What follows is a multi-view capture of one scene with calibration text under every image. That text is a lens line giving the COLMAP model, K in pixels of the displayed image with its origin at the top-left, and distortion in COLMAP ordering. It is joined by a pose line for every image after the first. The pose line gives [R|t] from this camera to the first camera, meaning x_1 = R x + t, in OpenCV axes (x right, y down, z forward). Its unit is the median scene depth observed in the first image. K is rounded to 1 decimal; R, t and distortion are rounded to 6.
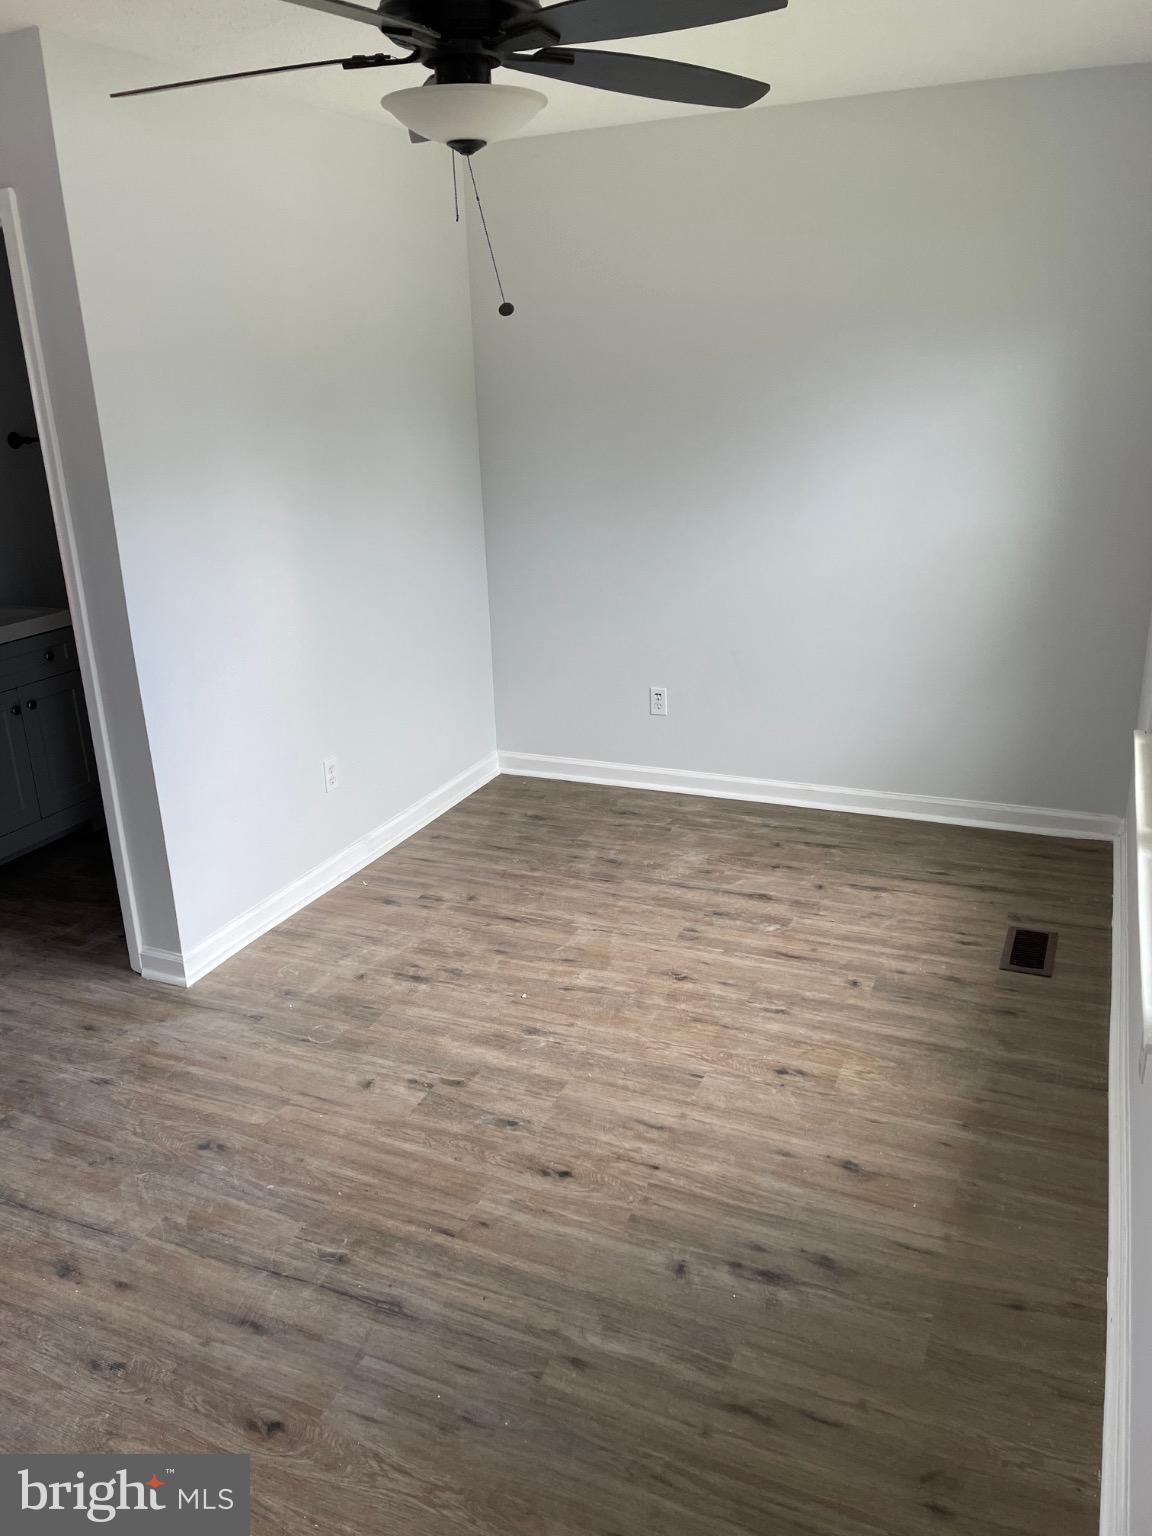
lens RADIAL K [[1162.2, 0, 573.0], [0, 1162.2, 776.8], [0, 0, 1]] dist [0.095907, -0.136347]
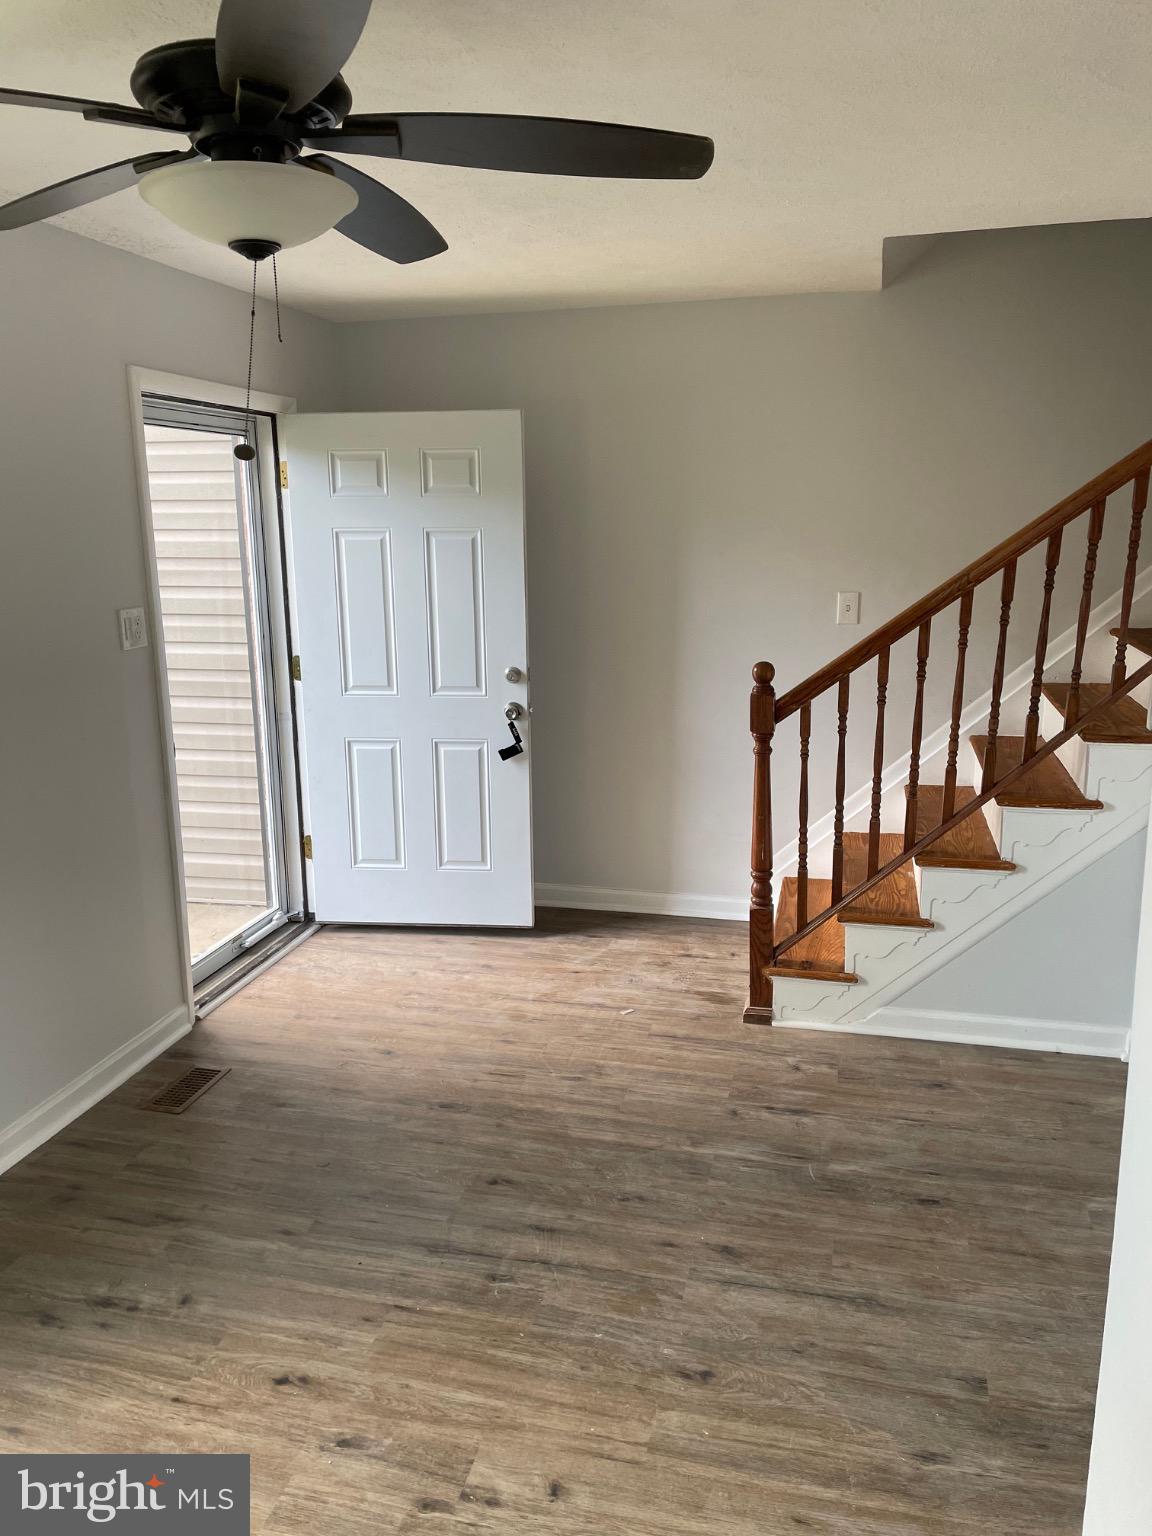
lens RADIAL K [[1162.2, 0, 573.0], [0, 1162.2, 776.8], [0, 0, 1]] dist [0.095907, -0.136347]
pose [[-0.985077, 0.080612, -0.152067, -0.128035], [-0.011327, 0.851254, 0.524632, -0.542592], [0.171739, 0.518526, -0.837638, 1.568366]]
